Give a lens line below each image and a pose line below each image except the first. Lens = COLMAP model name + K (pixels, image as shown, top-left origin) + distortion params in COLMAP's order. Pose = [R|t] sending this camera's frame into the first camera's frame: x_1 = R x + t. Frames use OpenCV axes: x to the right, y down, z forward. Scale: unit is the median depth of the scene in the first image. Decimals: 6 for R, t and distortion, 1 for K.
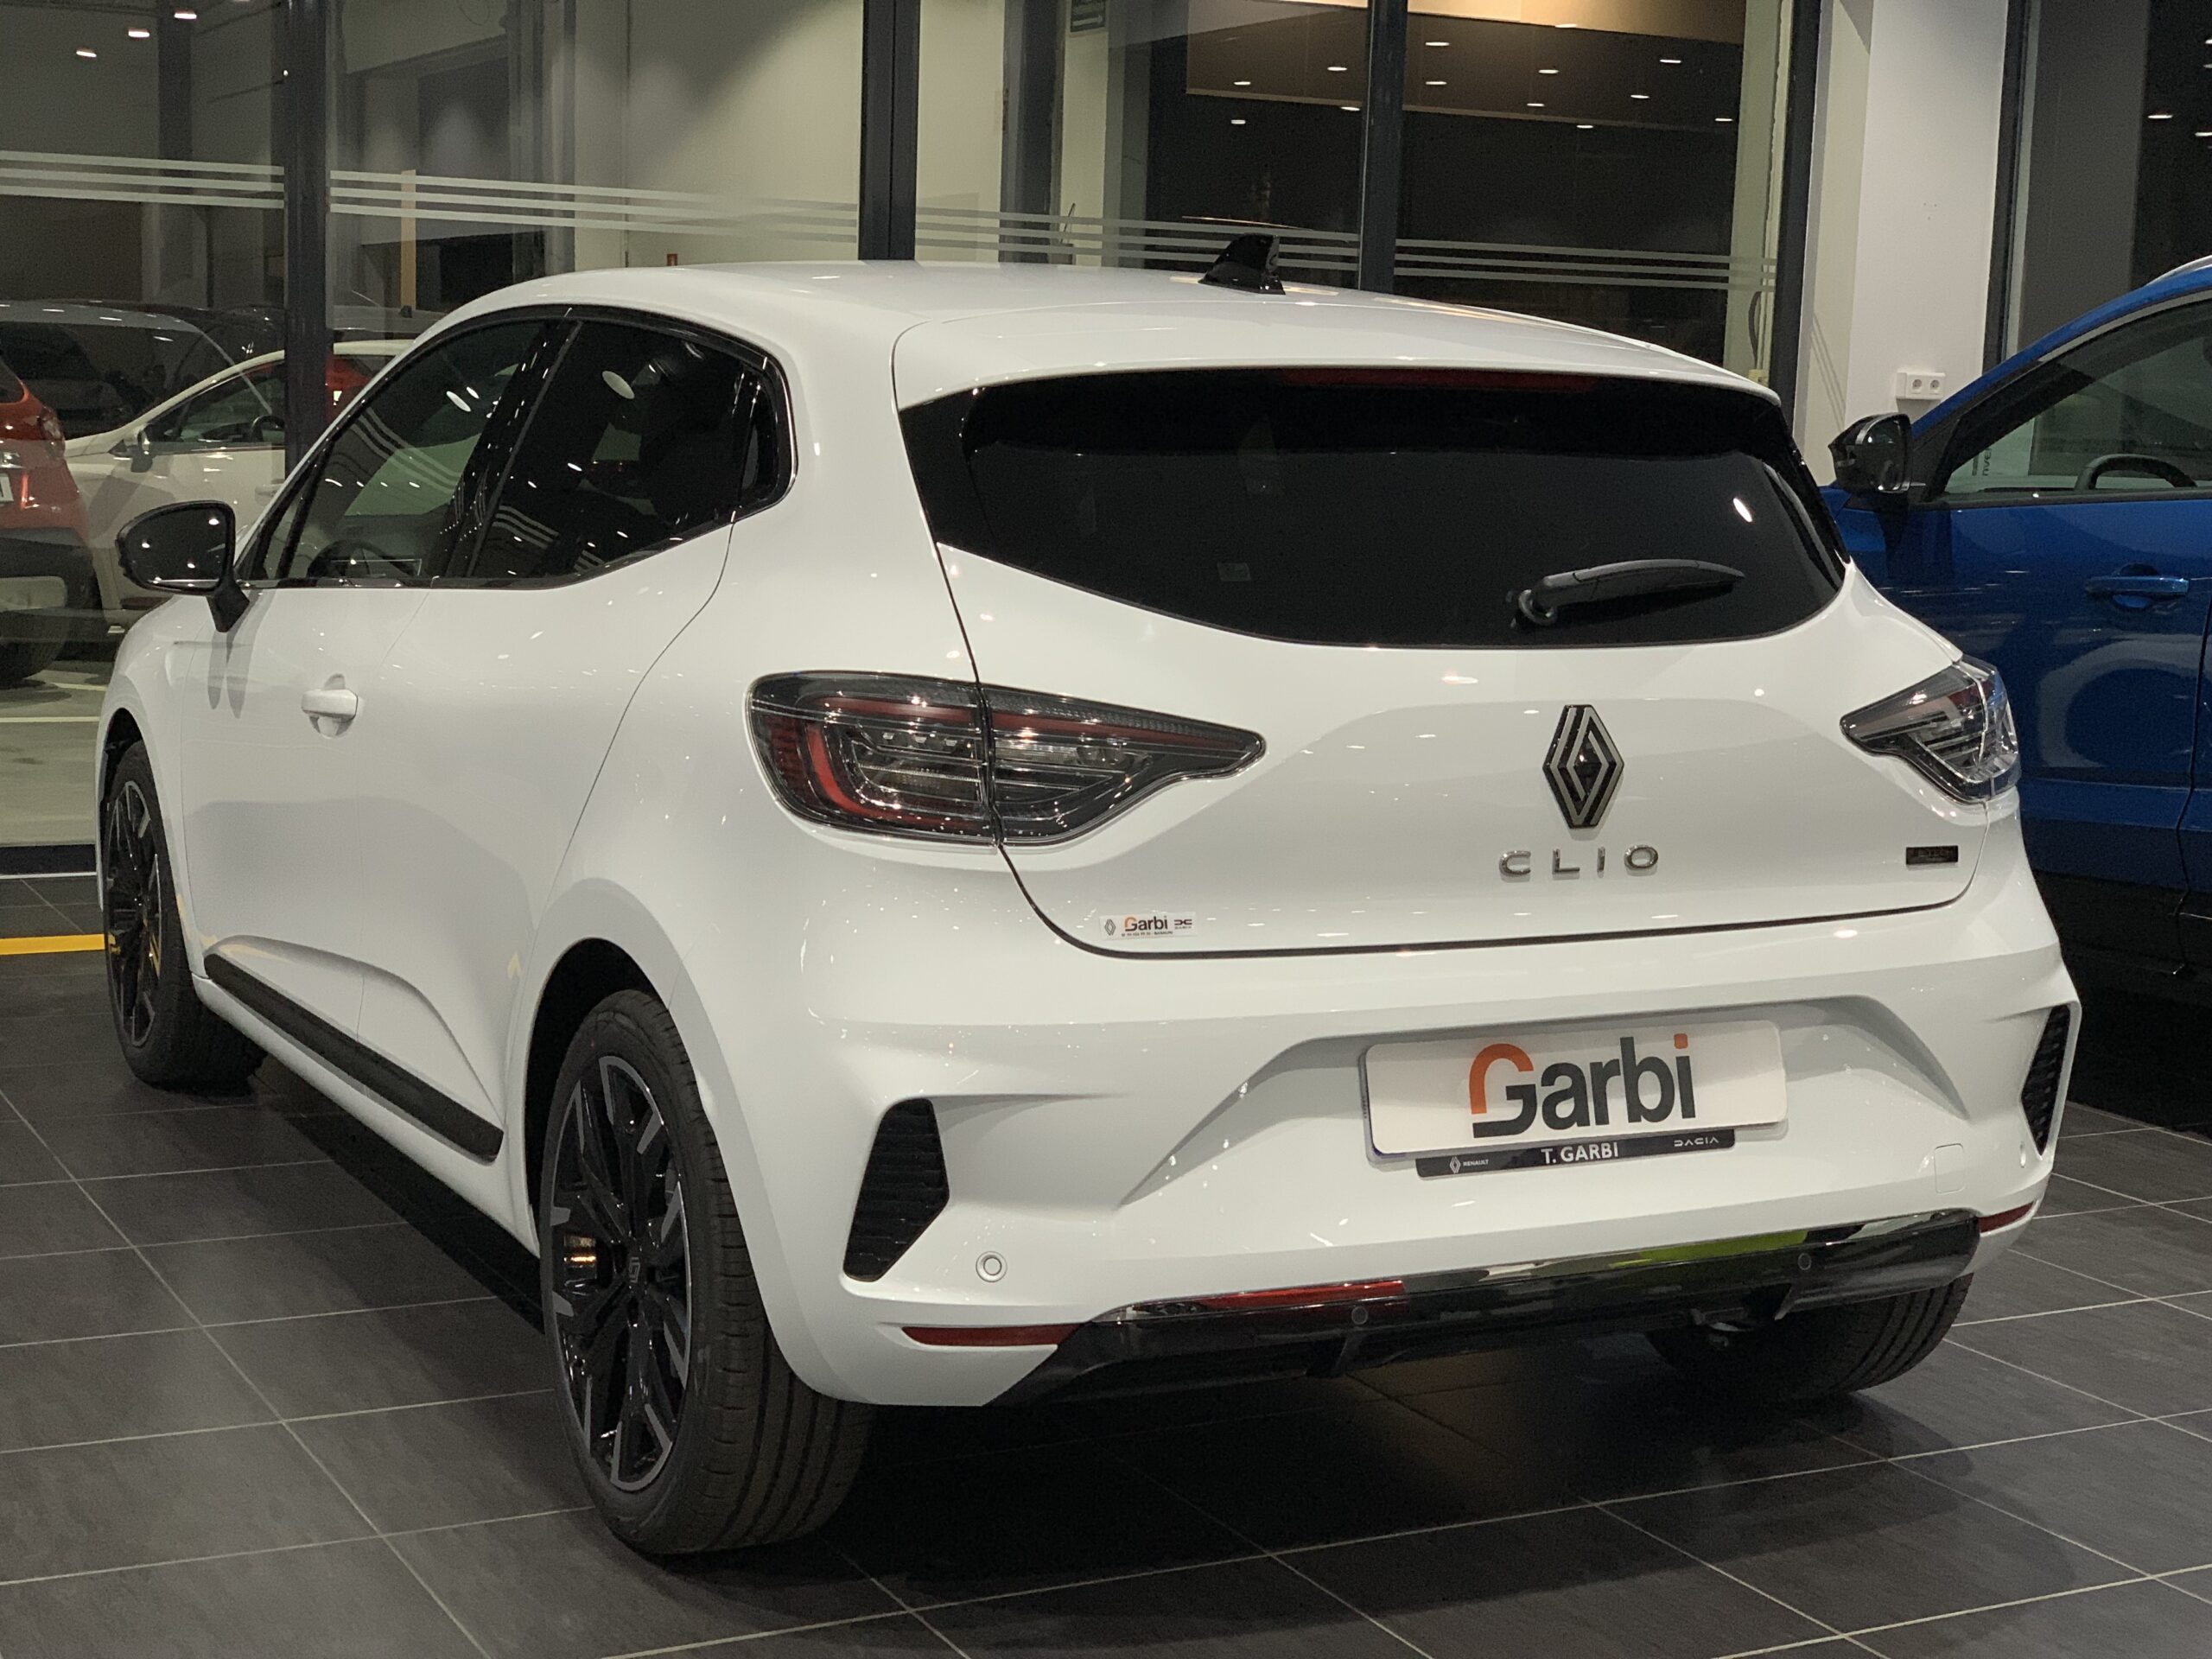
lens RADIAL K [[3330.7, 0, 1106.0], [0, 3330.7, 829.5], [0, 0, 1]] dist [0.007560, 0.150124]
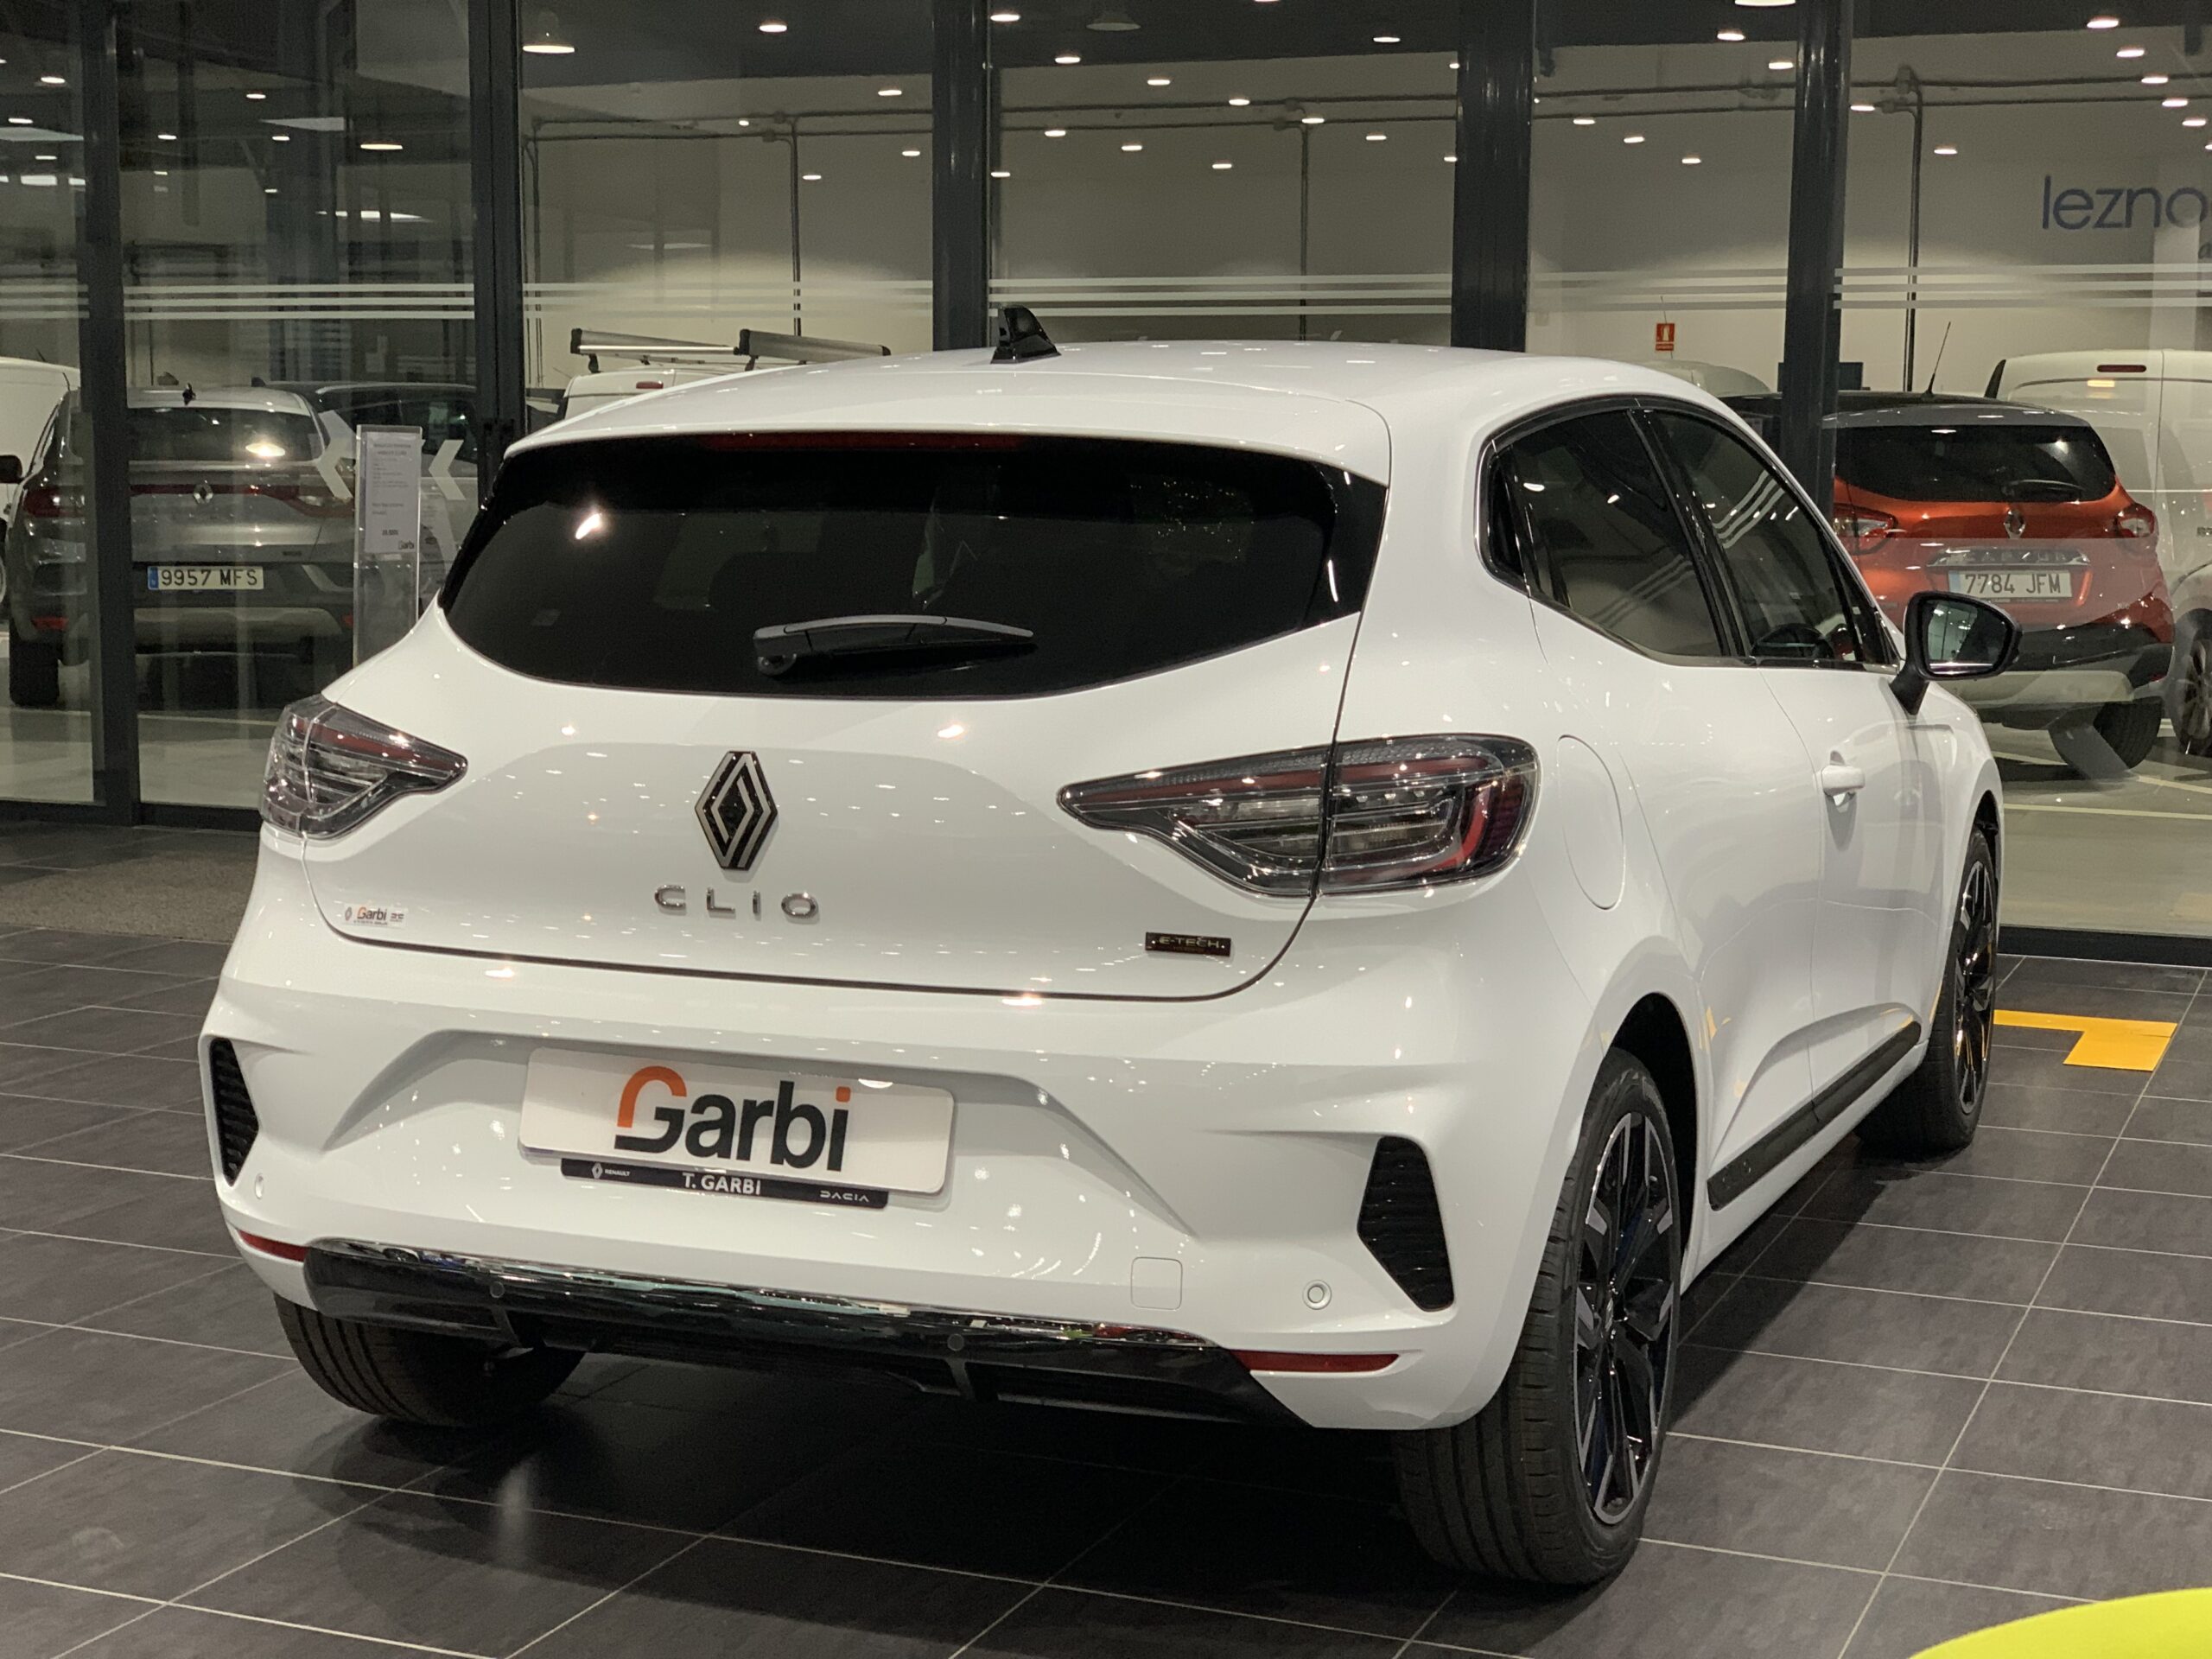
lens RADIAL K [[3330.7, 0, 1106.0], [0, 3330.7, 829.5], [0, 0, 1]] dist [0.007560, 0.150124]
pose [[0.642250, 0.064123, -0.763808, 1.002593], [-0.089027, 0.995991, 0.008756, -0.032184], [0.761307, 0.062376, 0.645384, 0.416649]]
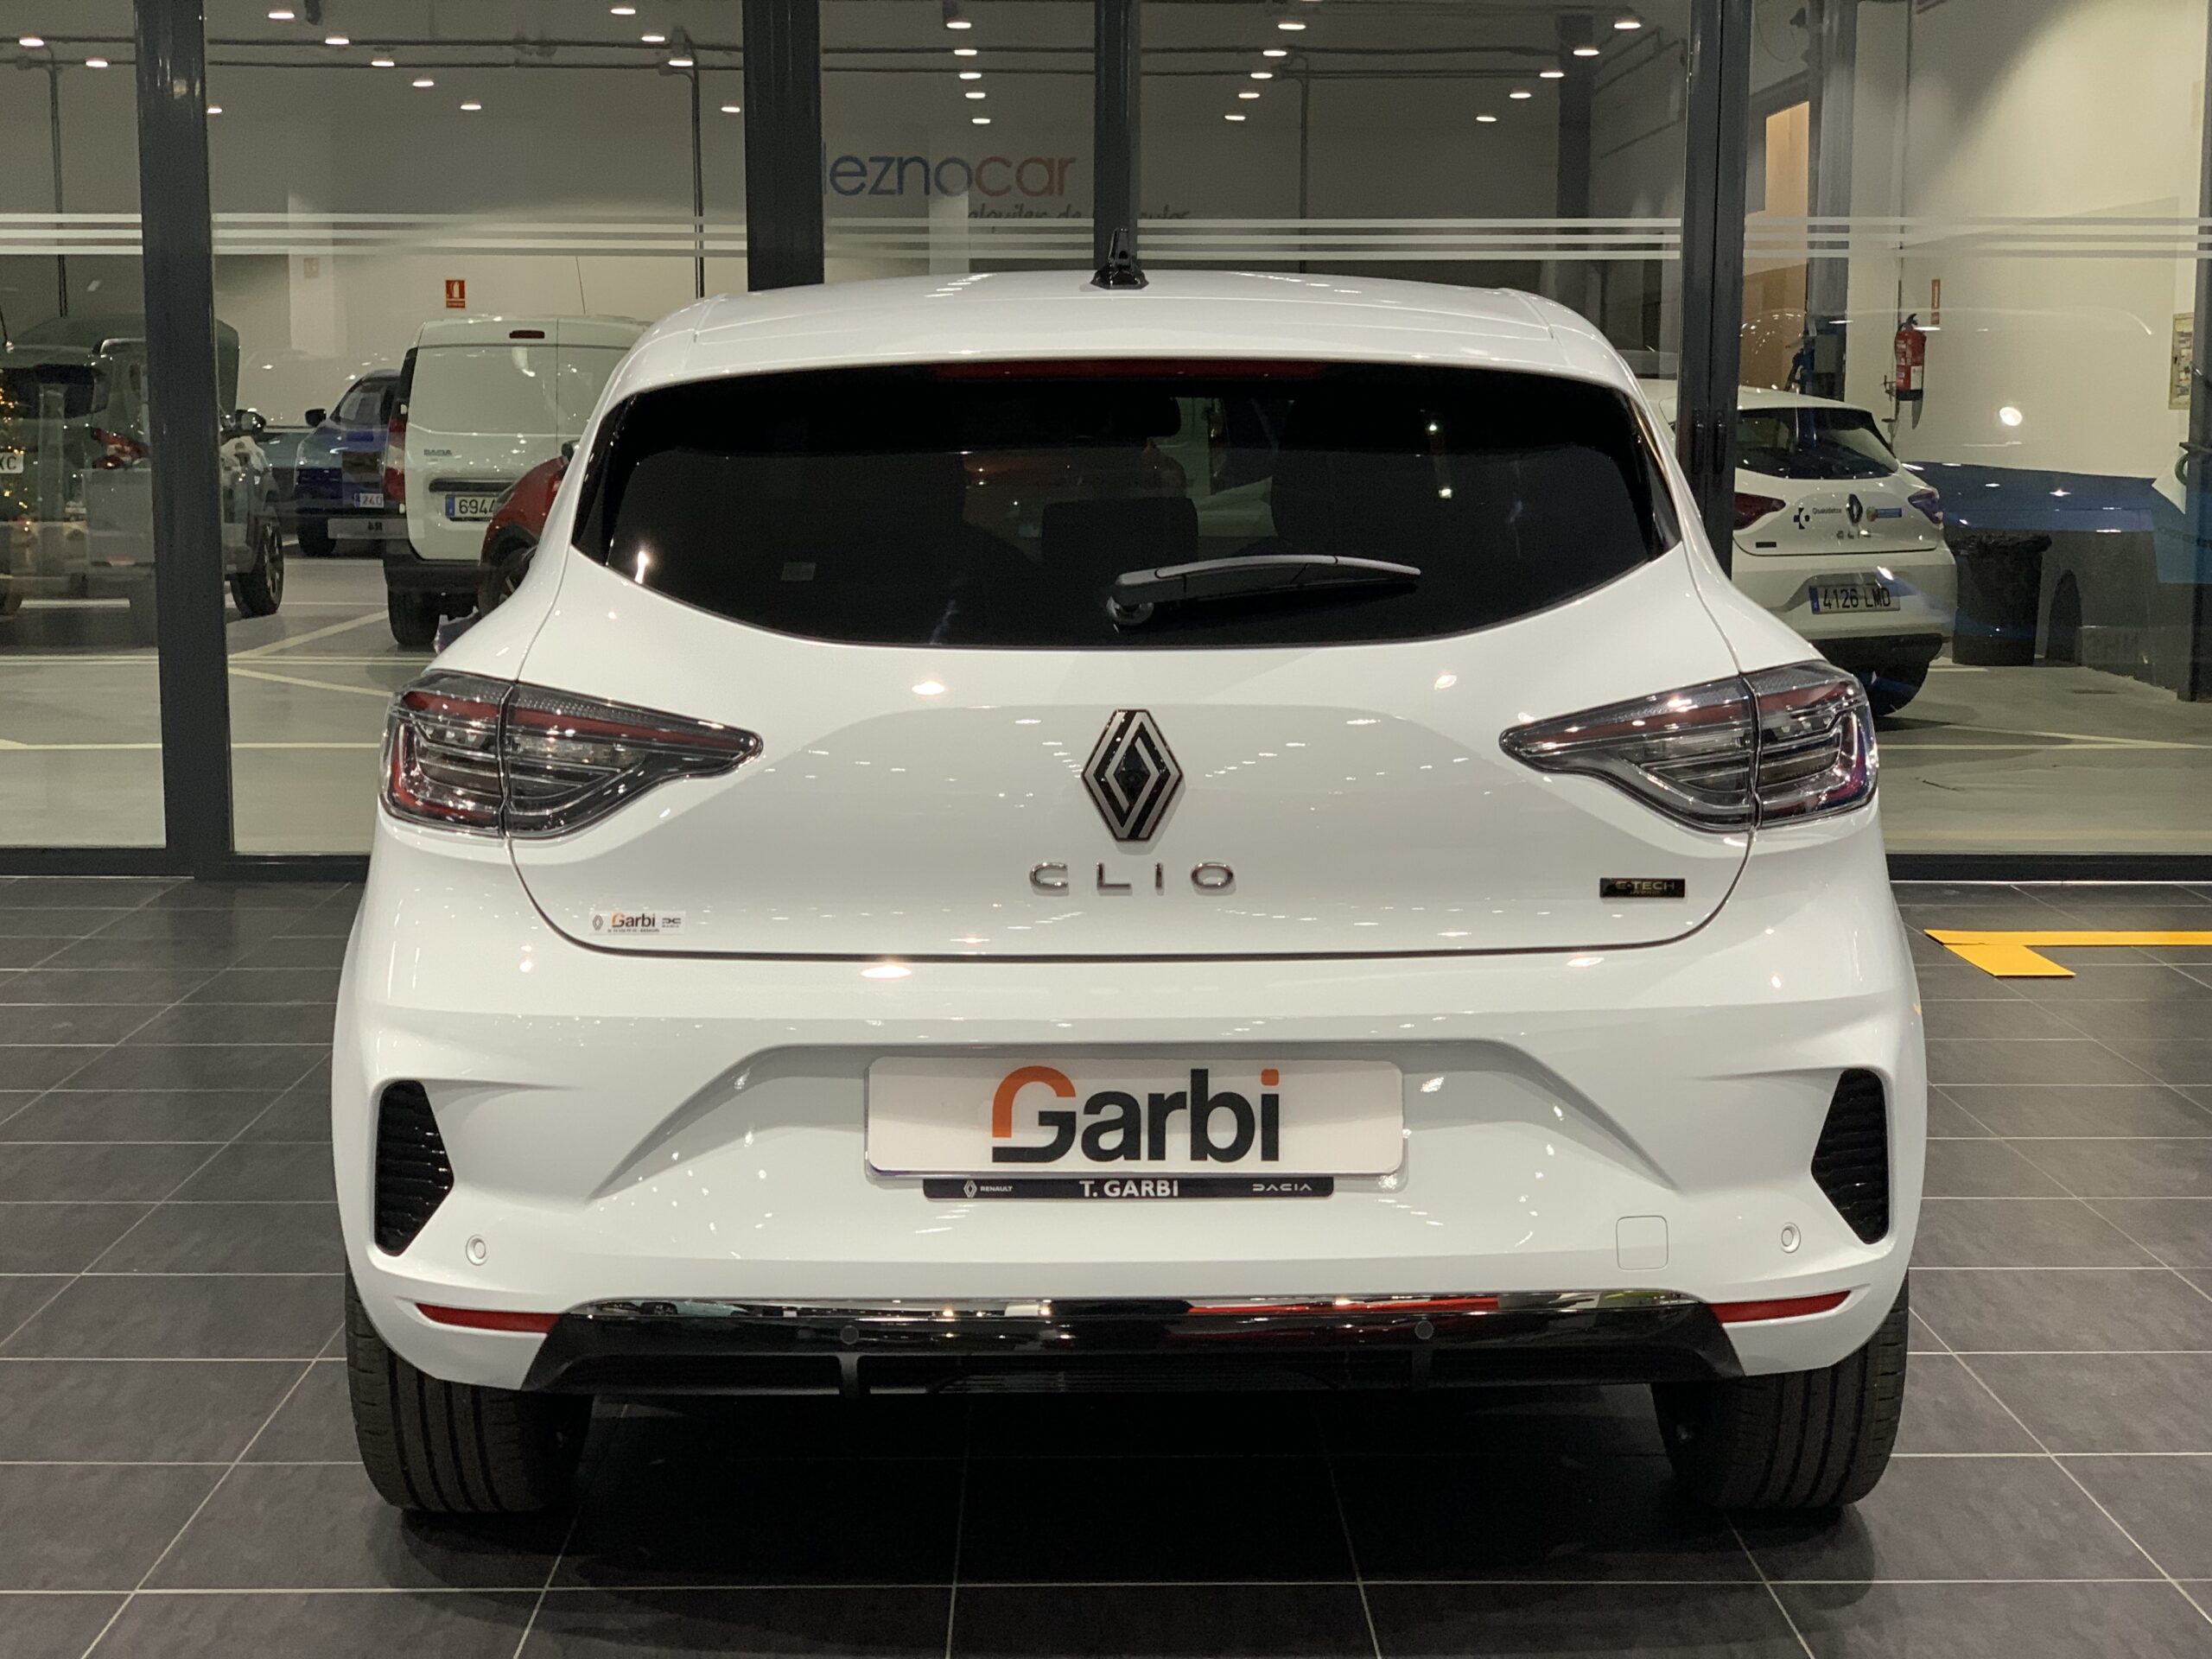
lens RADIAL K [[3330.7, 0, 1106.0], [0, 3330.7, 829.5], [0, 0, 1]] dist [0.007560, 0.150124]
pose [[0.894217, 0.026399, -0.446854, 0.552201], [-0.032402, 0.999458, -0.005795, 0.001928], [0.446459, 0.019661, 0.894588, 0.158107]]
